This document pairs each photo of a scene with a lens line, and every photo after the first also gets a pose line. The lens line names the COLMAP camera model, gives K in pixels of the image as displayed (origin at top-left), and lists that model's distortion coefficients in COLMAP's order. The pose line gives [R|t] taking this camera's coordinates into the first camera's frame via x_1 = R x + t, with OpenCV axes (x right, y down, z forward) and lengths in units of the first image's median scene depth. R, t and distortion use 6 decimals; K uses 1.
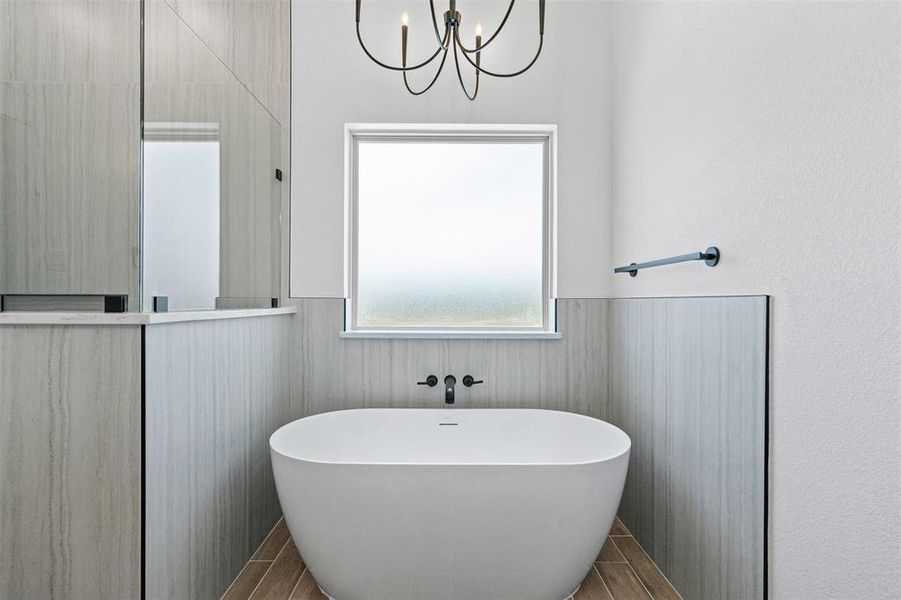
lens RADIAL K [[410.8, 0, 447.2], [0, 410.8, 301.1], [0, 0, 1]] dist [-0.002723, 0.000172]
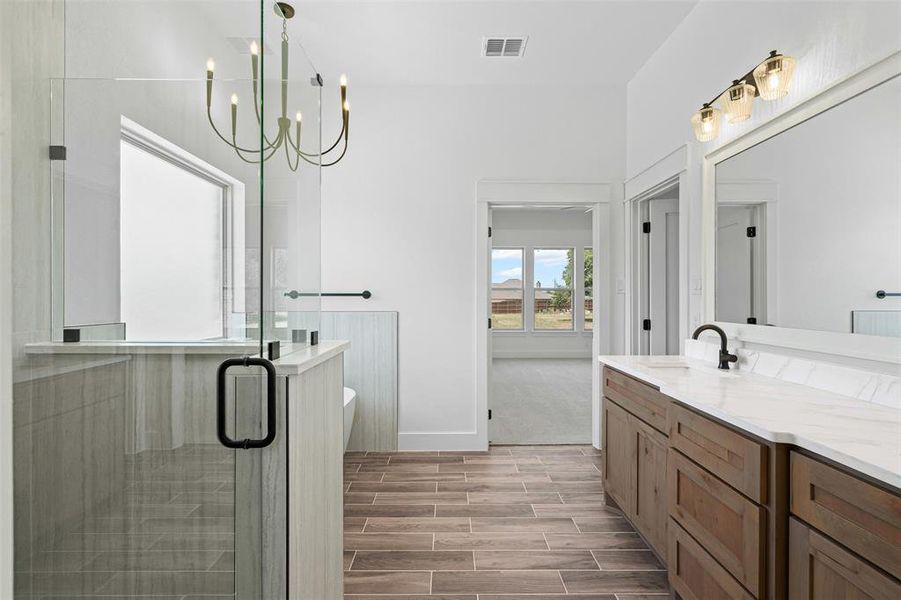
lens RADIAL K [[410.8, 0, 447.2], [0, 410.8, 301.1], [0, 0, 1]] dist [-0.002723, 0.000172]
pose [[0.008583, -0.001176, 0.999962, -1.384855], [0.000517, 0.999999, 0.001172, -0.058252], [-0.999963, 0.000507, 0.008583, 0.407817]]
